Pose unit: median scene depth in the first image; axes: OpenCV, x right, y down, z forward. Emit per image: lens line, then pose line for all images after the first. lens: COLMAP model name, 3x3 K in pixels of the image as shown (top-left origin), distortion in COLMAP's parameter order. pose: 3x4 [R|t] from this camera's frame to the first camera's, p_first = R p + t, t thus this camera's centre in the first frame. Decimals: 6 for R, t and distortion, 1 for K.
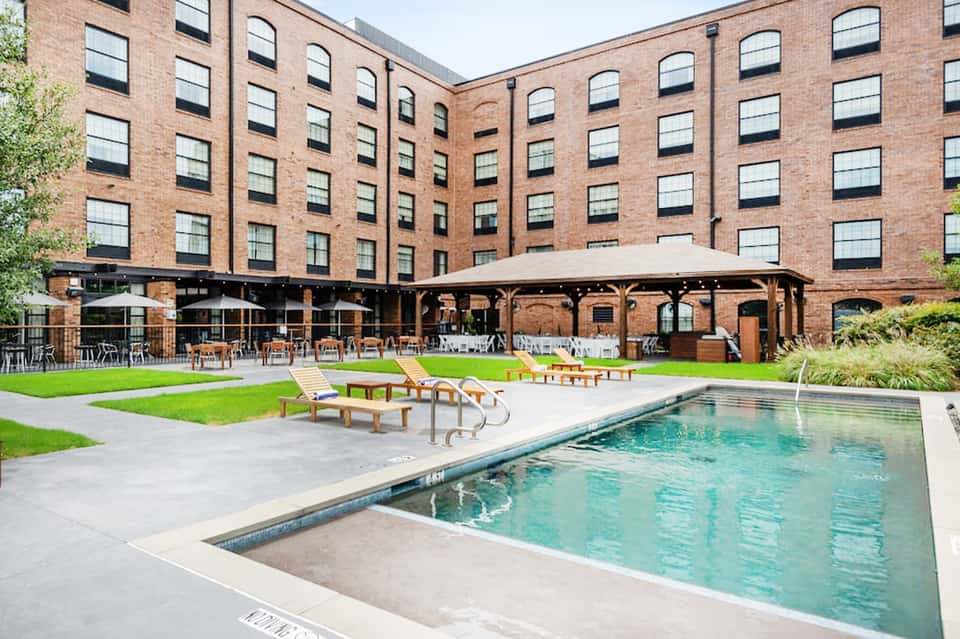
lens RADIAL K [[604.2, 0, 480.0], [0, 604.2, 319.5], [0, 0, 1]] dist [-0.050305, 0.004415]
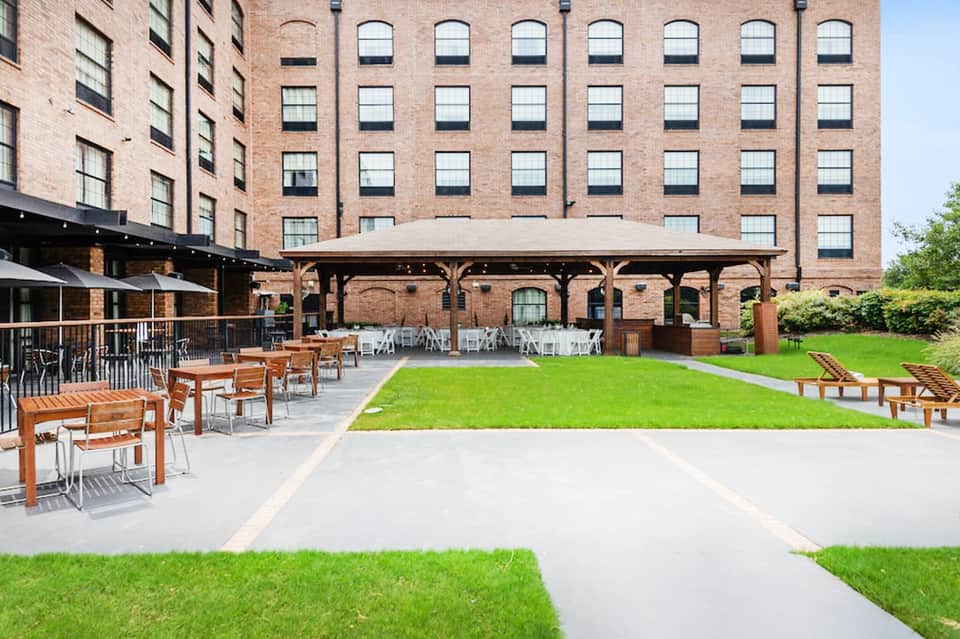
lens RADIAL K [[542.4, 0, 480.2], [0, 542.4, 307.7], [0, 0, 1]] dist [0.001266, -0.001704]
pose [[0.818383, -0.005478, 0.574647, -0.227948], [0.005932, 0.999982, 0.001084, 0.000766], [-0.574642, 0.002522, 0.818401, 0.357322]]
